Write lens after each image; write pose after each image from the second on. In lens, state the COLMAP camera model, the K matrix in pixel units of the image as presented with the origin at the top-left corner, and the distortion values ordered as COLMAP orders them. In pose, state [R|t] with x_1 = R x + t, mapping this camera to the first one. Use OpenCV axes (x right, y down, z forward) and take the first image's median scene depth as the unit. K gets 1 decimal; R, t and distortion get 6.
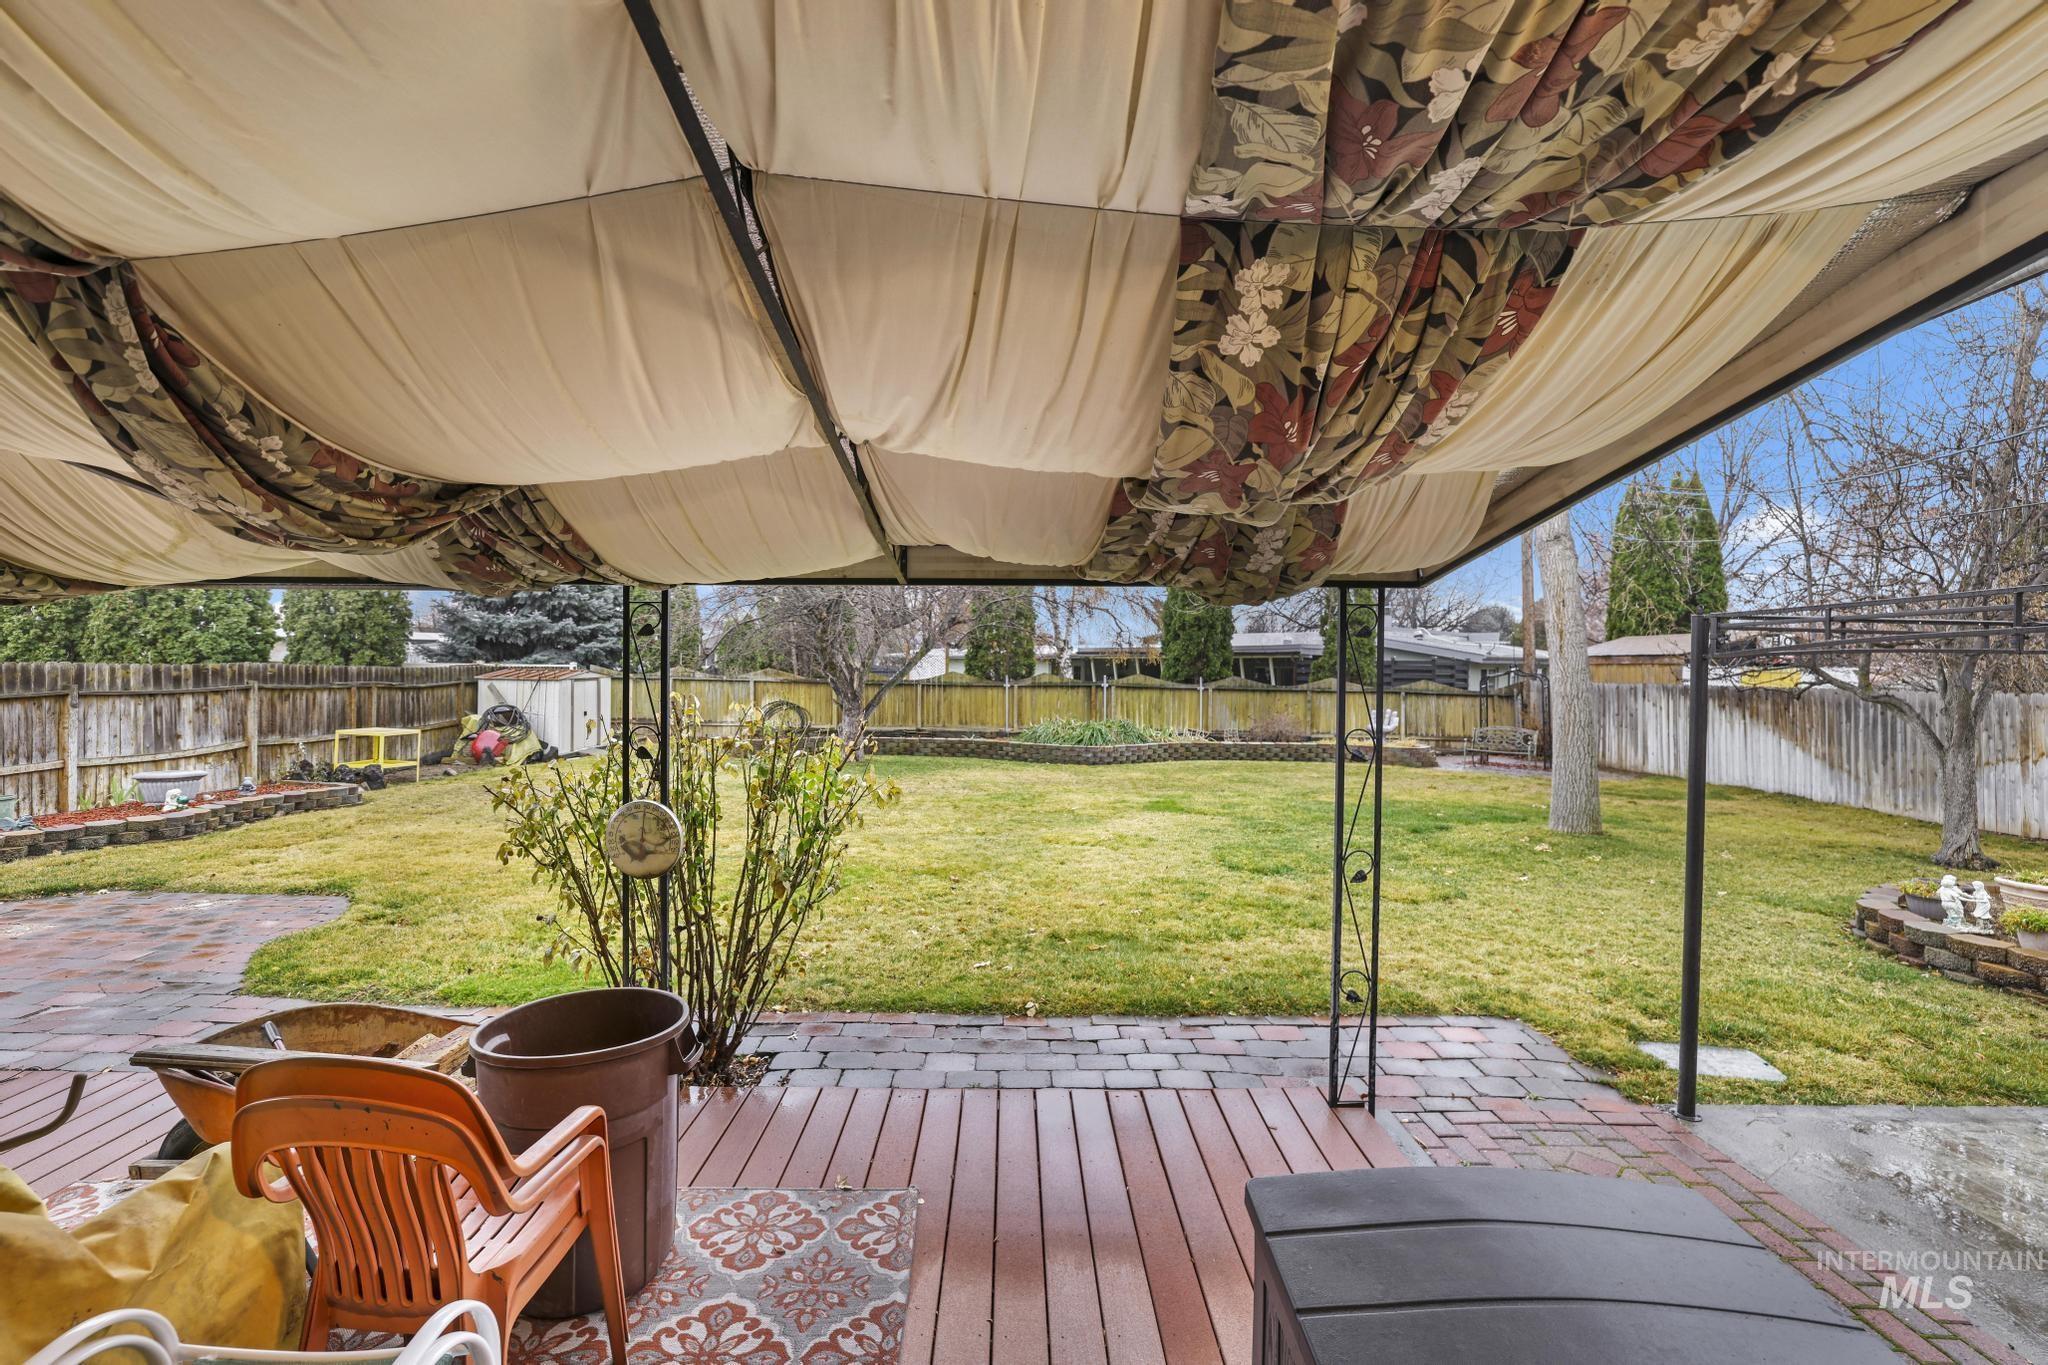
lens RADIAL K [[925.9, 0, 991.8], [0, 925.9, 667.6], [0, 0, 1]] dist [-0.043329, 0.017771]
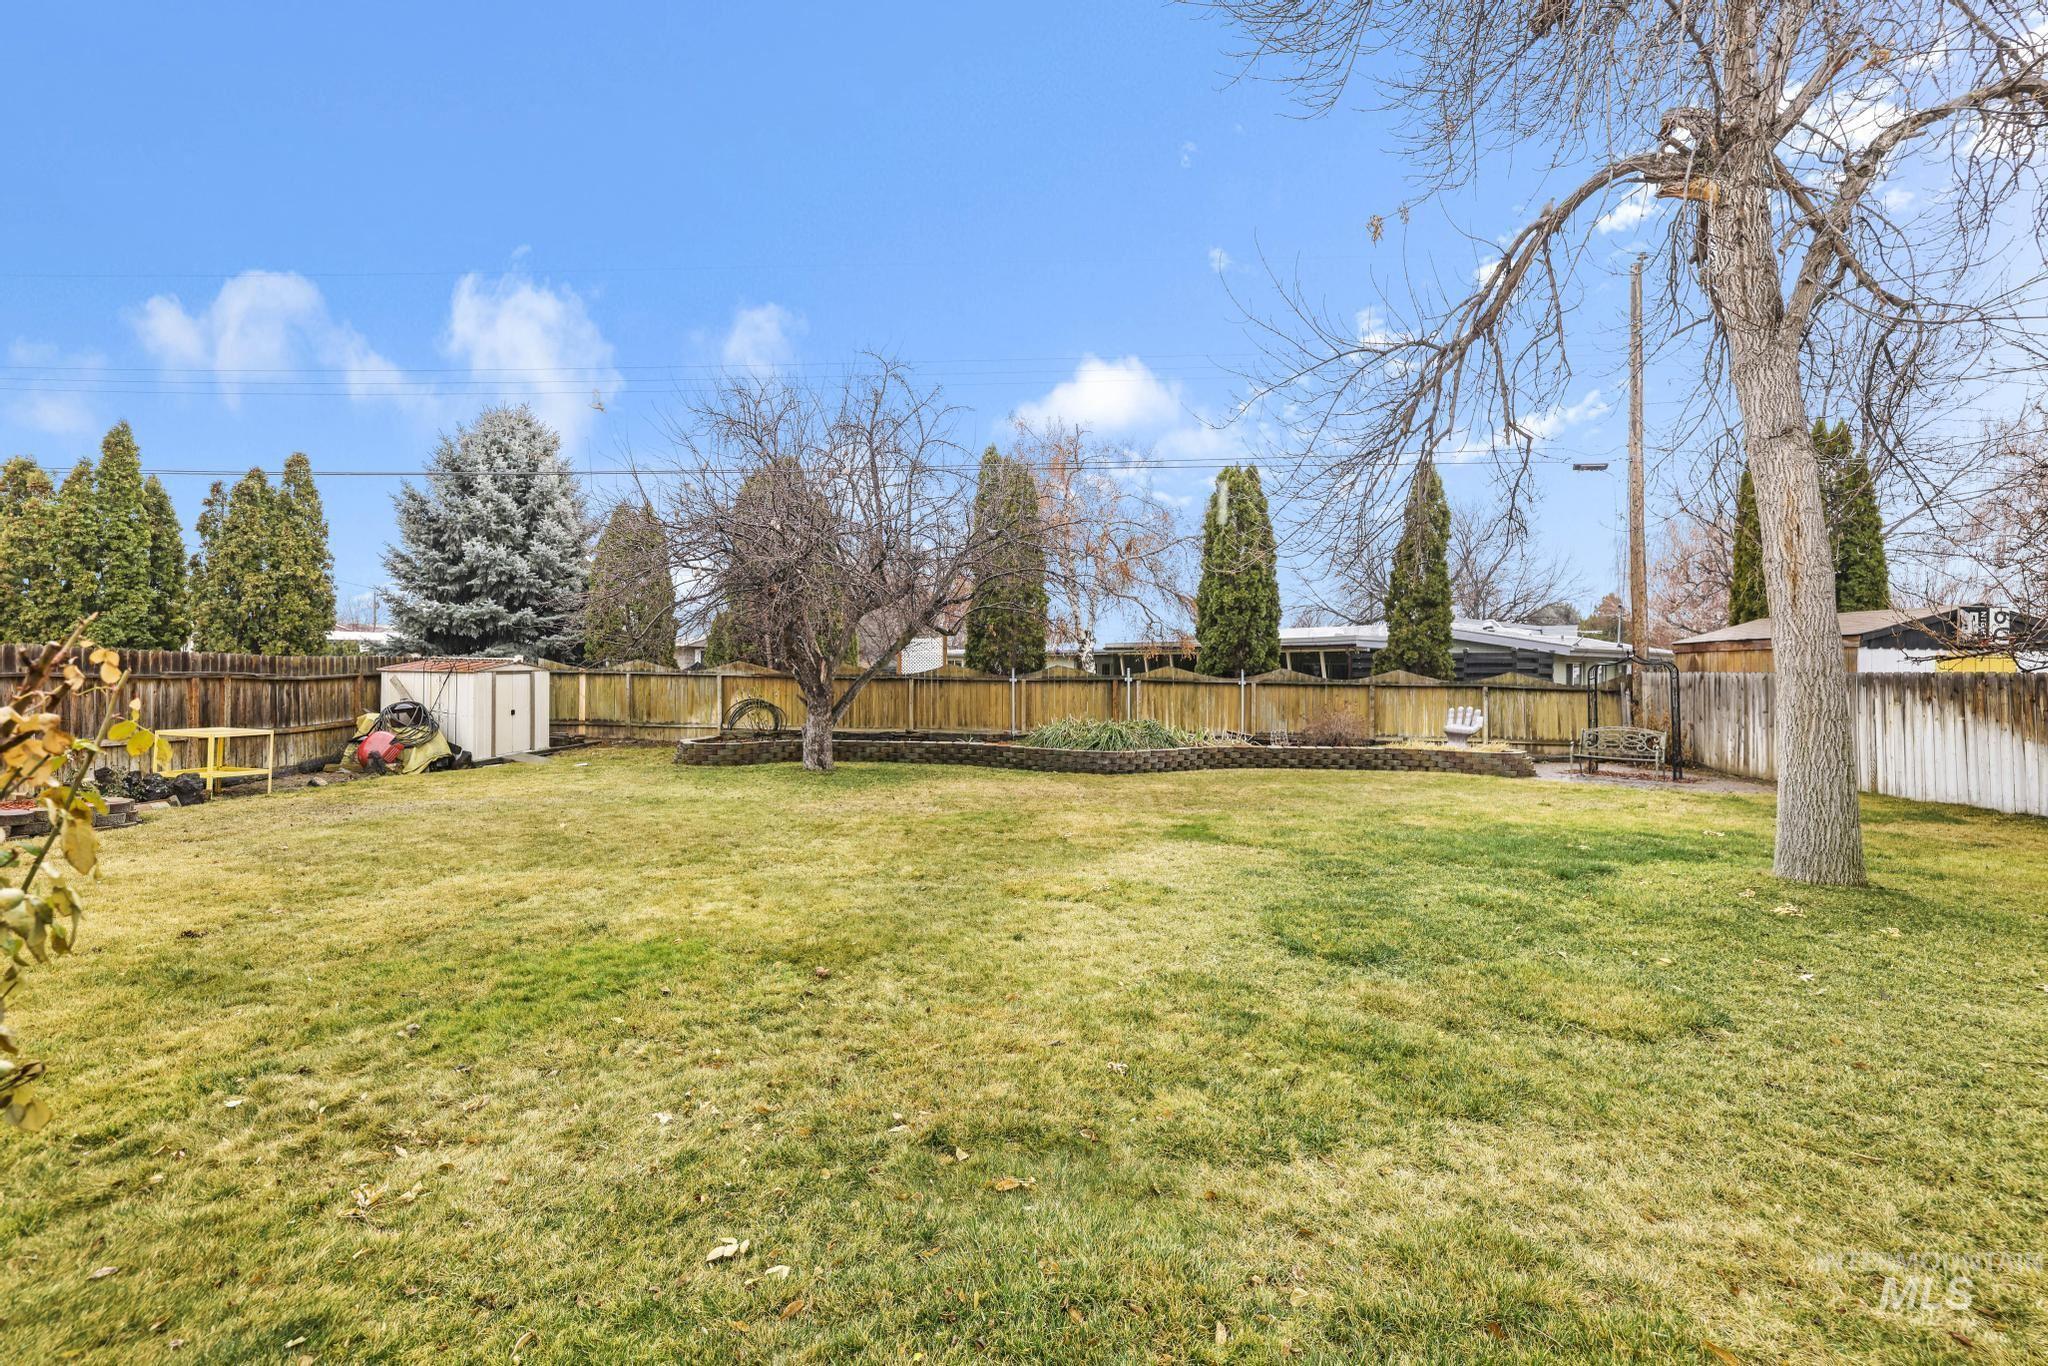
lens RADIAL K [[901.5, 0, 1008.3], [0, 901.5, 671.1], [0, 0, 1]] dist [-0.043585, 0.018003]
pose [[0.999480, -0.002448, -0.032144, 0.045513], [0.002265, 0.999981, -0.005730, 0.018517], [0.032158, 0.005654, 0.999467, 0.201267]]
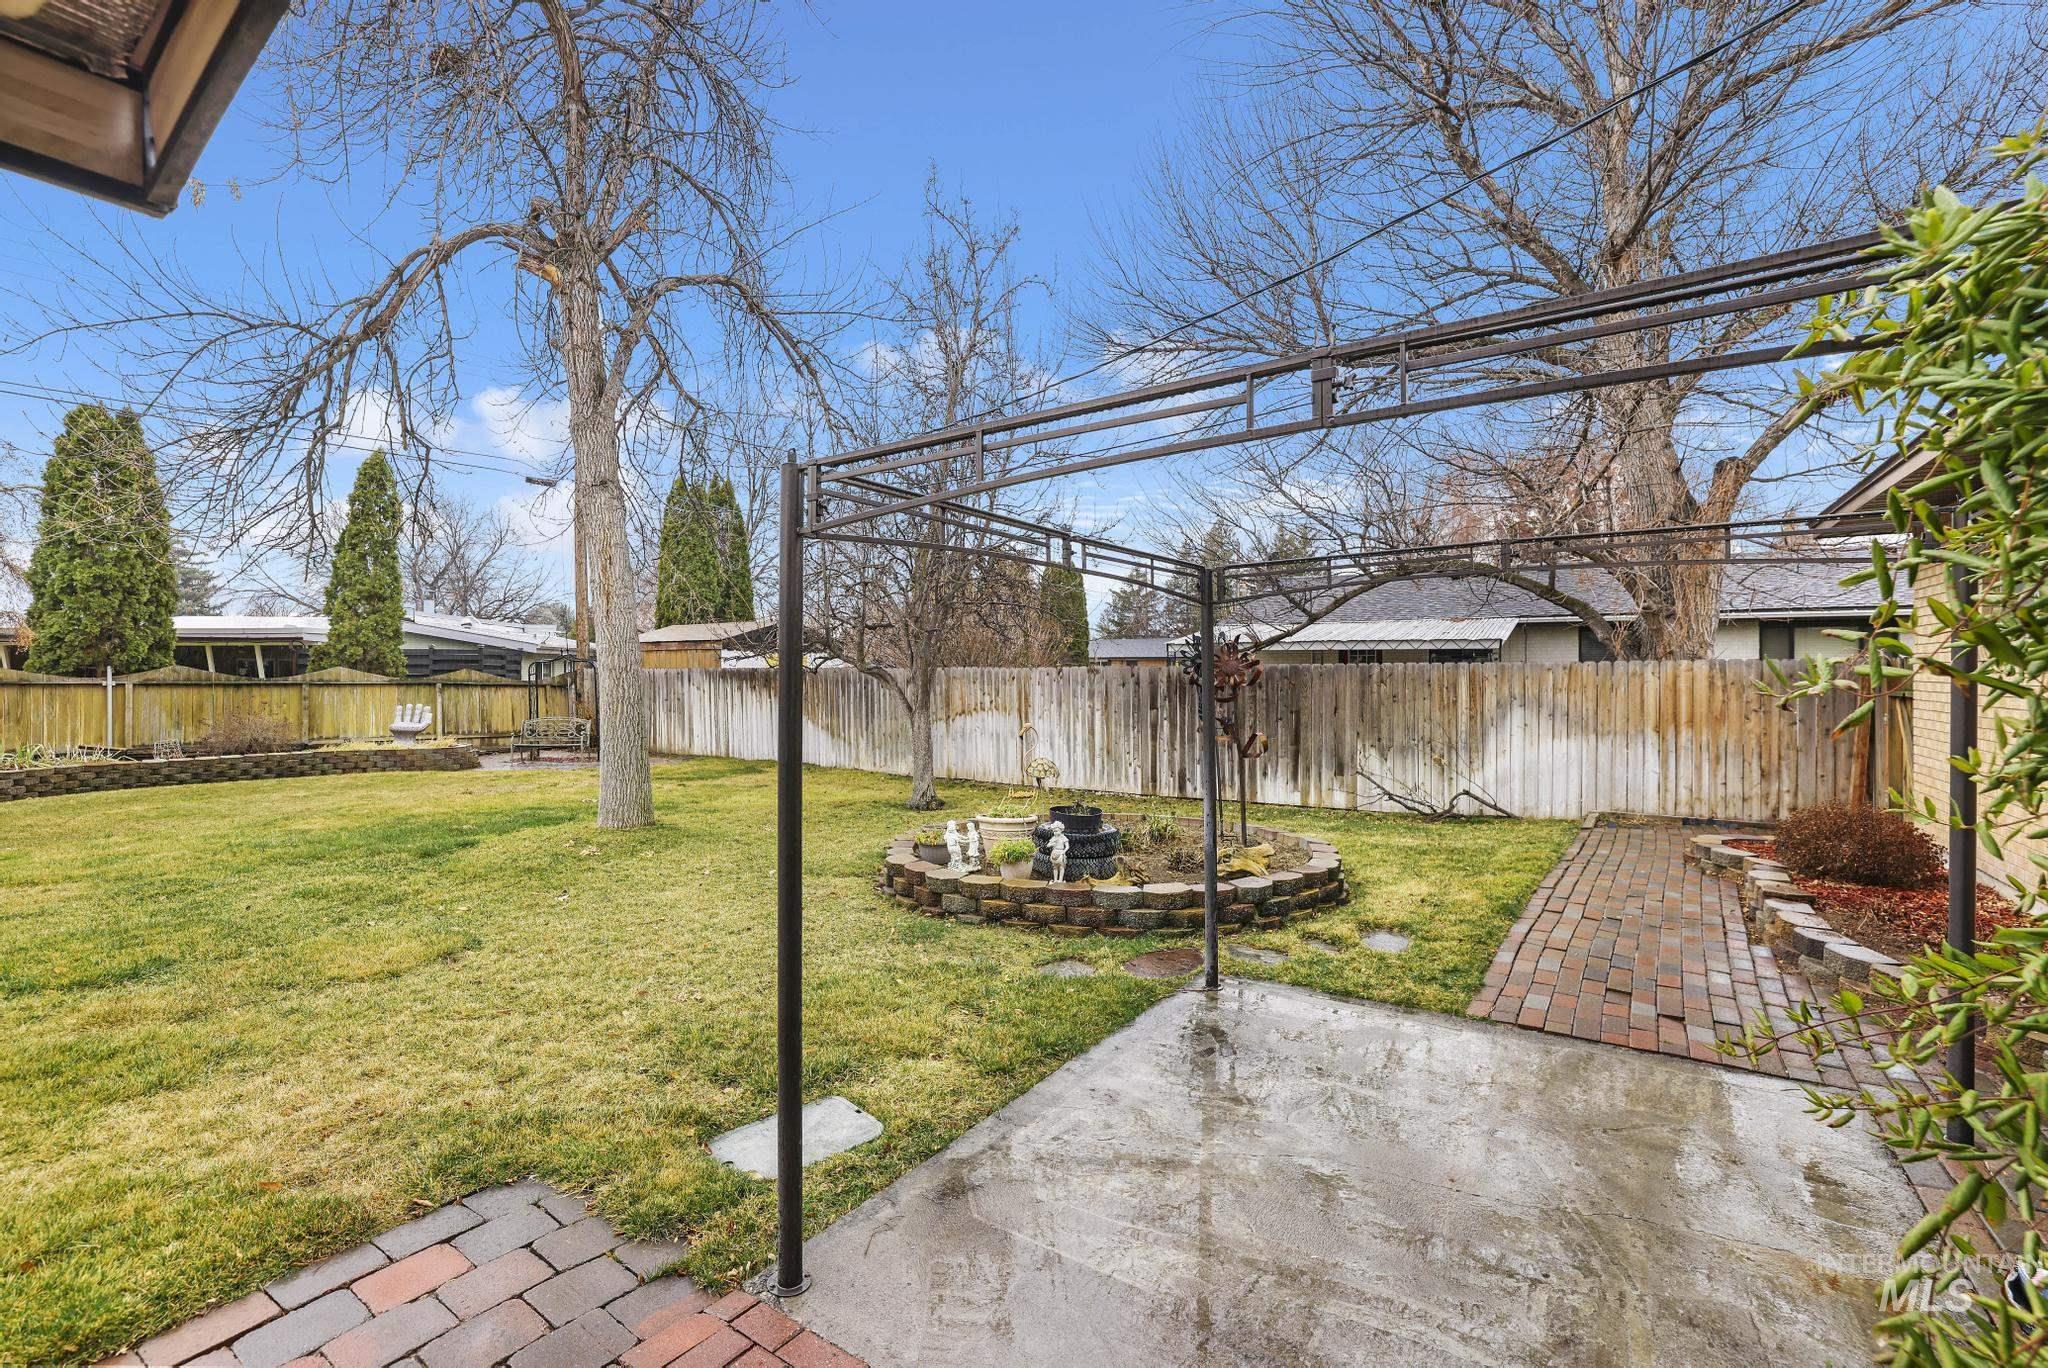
lens RADIAL K [[901.5, 0, 1008.3], [0, 901.5, 672.1], [0, 0, 1]] dist [-0.043585, 0.018003]
pose [[0.566981, -0.008762, 0.823684, 0.084190], [0.007768, 0.999956, 0.005291, 0.018574], [-0.823694, 0.003399, 0.567024, 0.124867]]
